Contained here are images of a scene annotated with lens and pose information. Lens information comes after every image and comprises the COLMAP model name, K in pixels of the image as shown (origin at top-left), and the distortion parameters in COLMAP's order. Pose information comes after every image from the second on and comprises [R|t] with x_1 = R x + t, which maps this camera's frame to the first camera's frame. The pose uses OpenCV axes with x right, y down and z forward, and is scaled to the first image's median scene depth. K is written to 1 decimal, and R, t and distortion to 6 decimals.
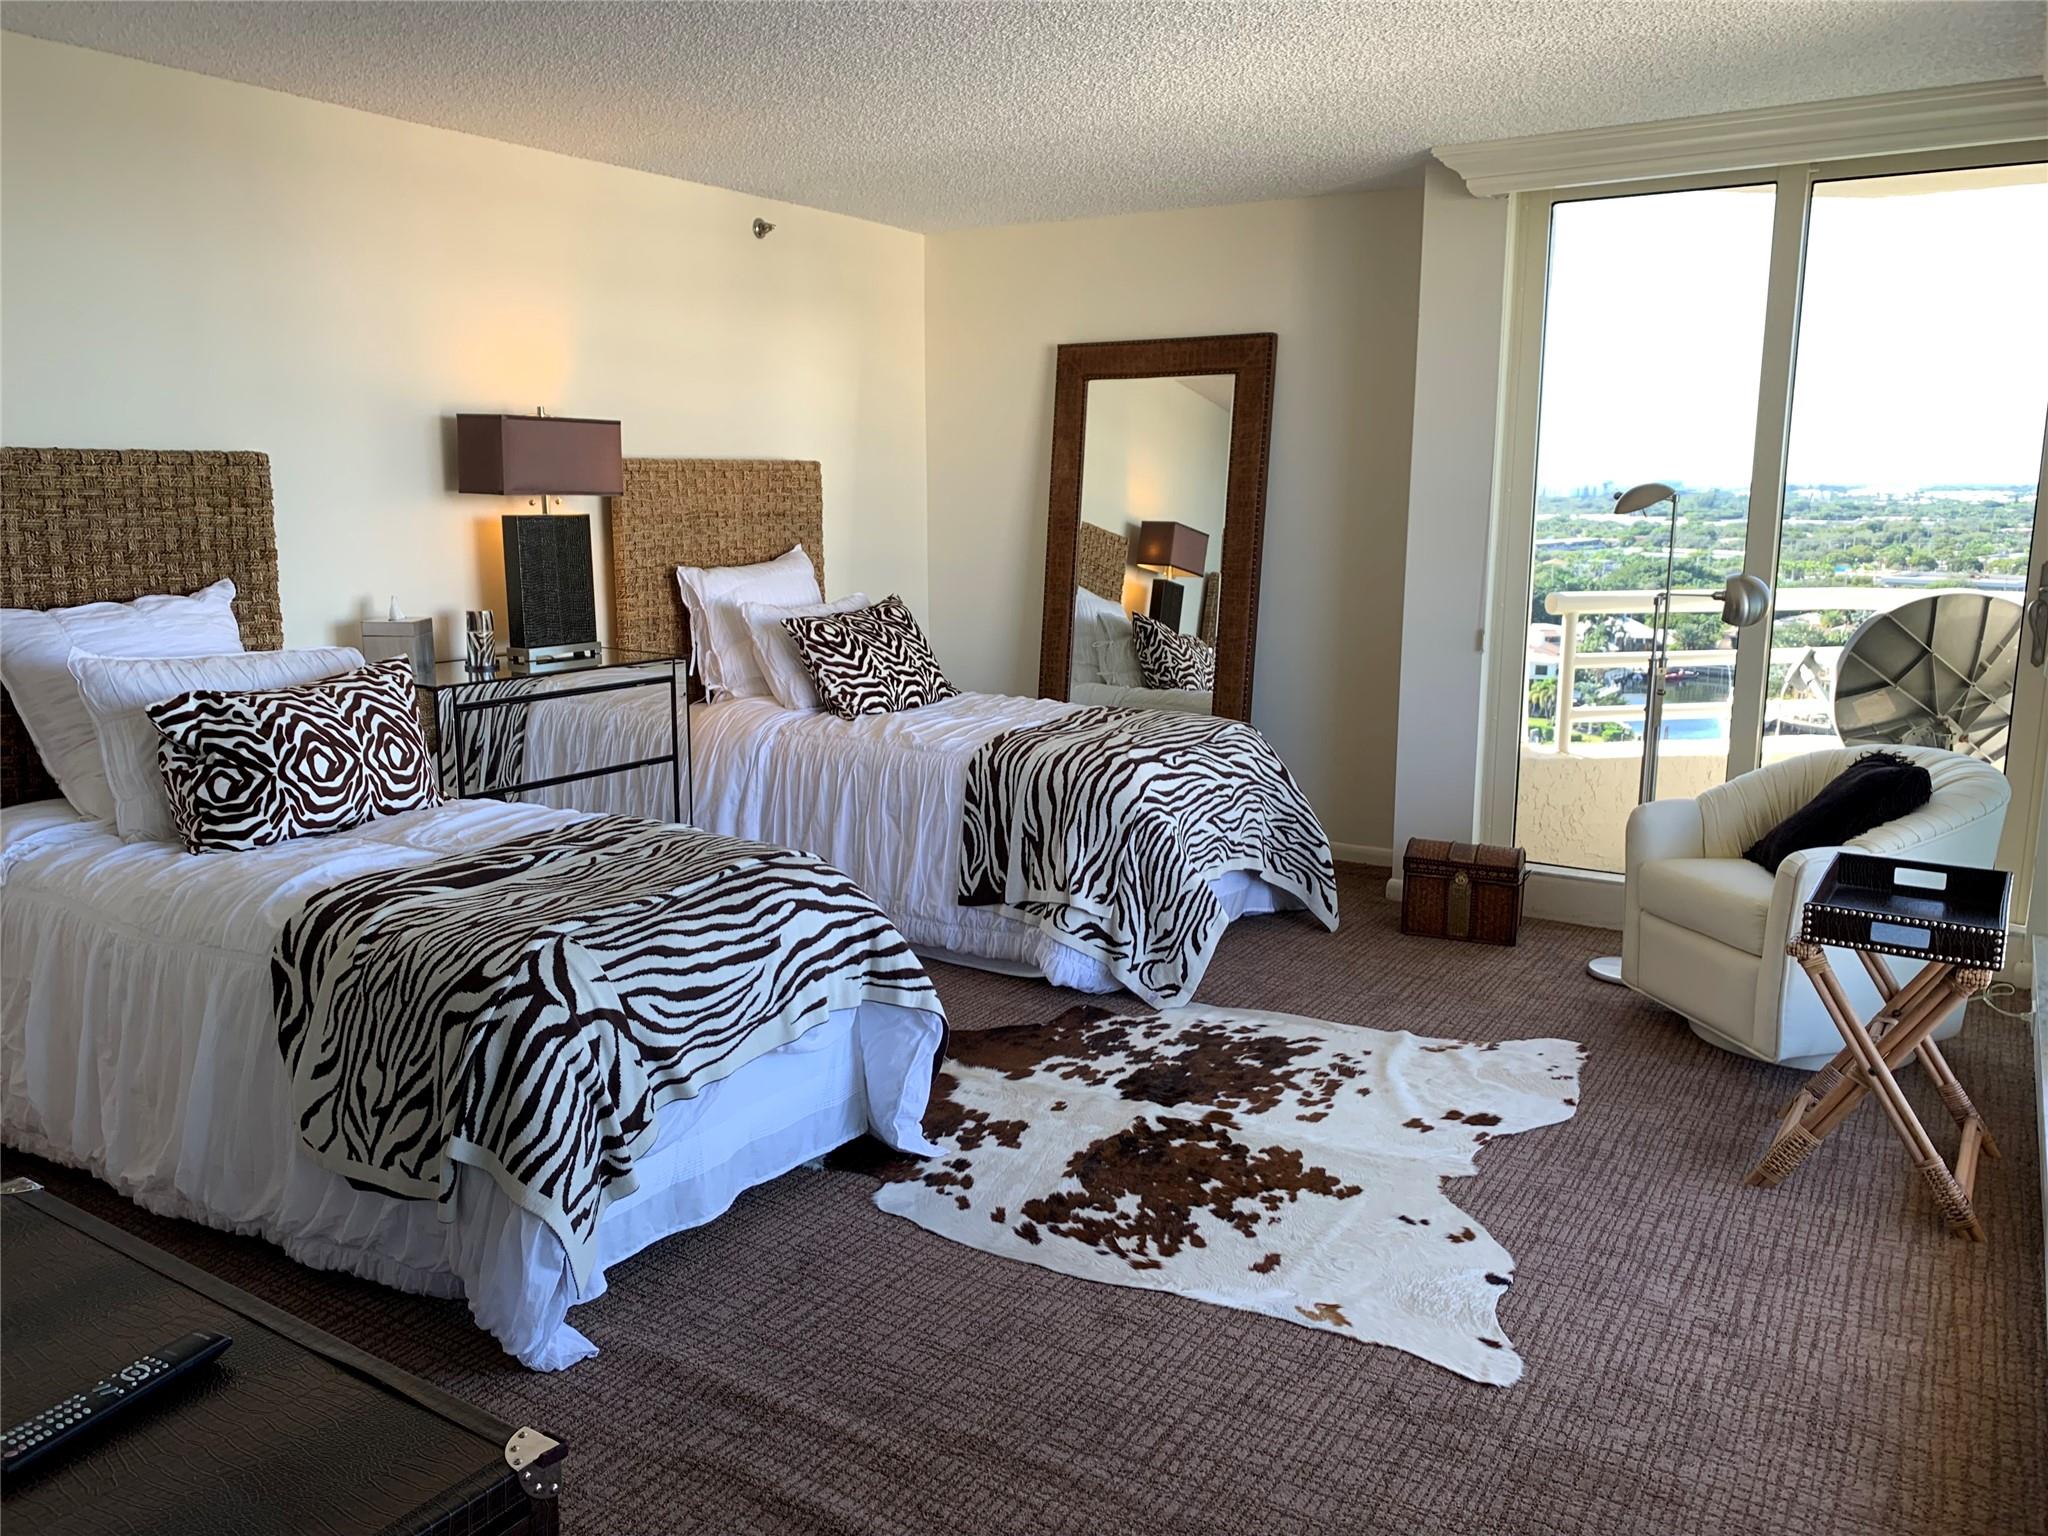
lens RADIAL K [[1561.9, 0, 1021.0], [0, 1561.9, 763.7], [0, 0, 1]] dist [0.012430, 0.014711]
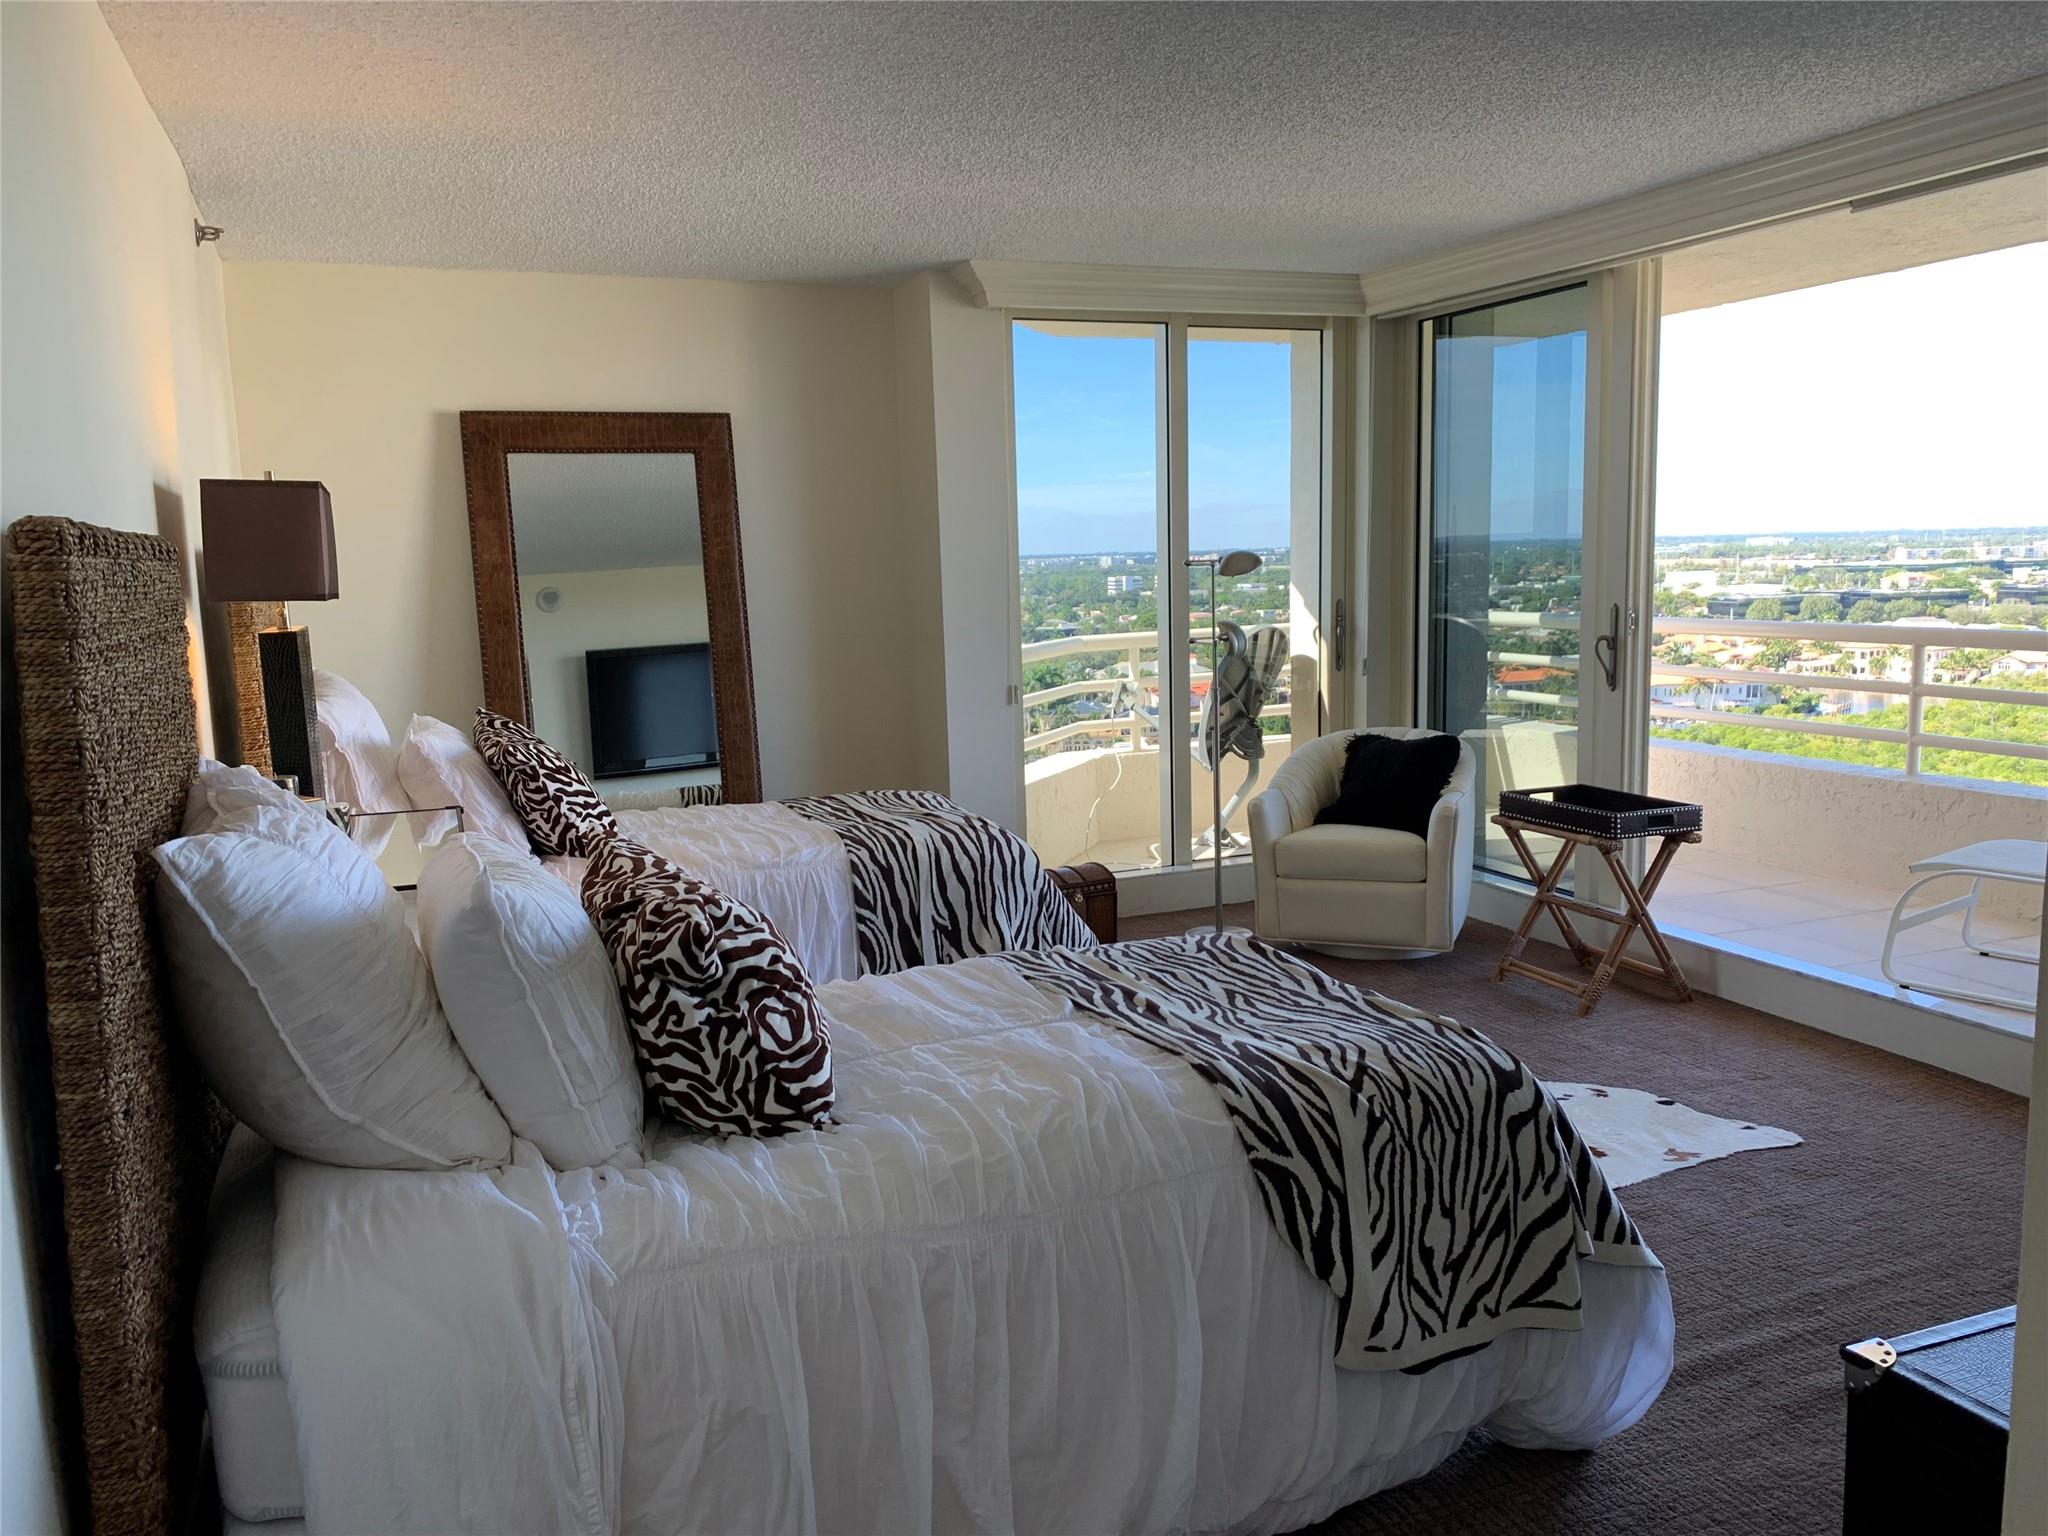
lens RADIAL K [[1561.9, 0, 1026.9], [0, 1561.9, 773.1], [0, 0, 1]] dist [0.012430, 0.014711]
pose [[0.581283, -0.132695, 0.802809, -0.961779], [0.173065, 0.984201, 0.037367, -0.097232], [-0.795084, 0.117218, 0.595064, 0.503124]]
